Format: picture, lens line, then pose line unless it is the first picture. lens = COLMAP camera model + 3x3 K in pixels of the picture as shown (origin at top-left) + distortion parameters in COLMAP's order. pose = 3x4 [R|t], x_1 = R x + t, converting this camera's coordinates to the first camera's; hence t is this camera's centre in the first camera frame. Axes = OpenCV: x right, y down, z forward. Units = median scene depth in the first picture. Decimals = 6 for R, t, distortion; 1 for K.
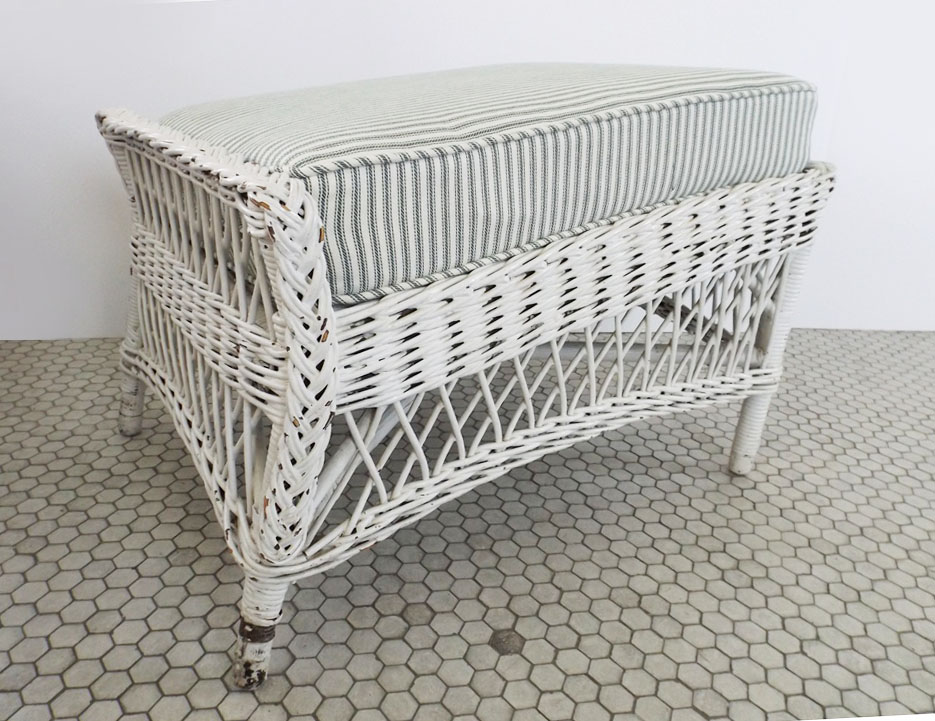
lens RADIAL K [[702.7, 0, 467.5], [0, 702.7, 360.5], [0, 0, 1]] dist [0.004498, 0.001796]
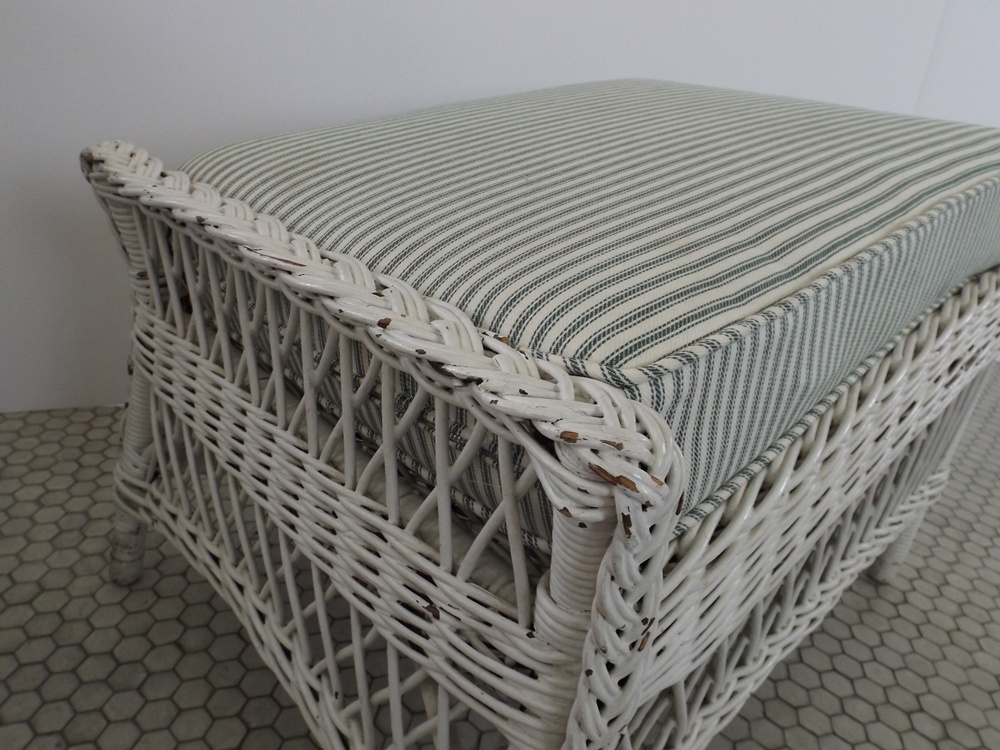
lens RADIAL K [[707.5, 0, 500.0], [0, 707.5, 375.0], [0, 0, 1]] dist [0.039402, -0.047354]
pose [[0.987207, -0.024376, 0.157572, -0.228381], [0.012864, 0.997200, 0.073669, -0.168436], [-0.158927, -0.070700, 0.984756, 0.251874]]
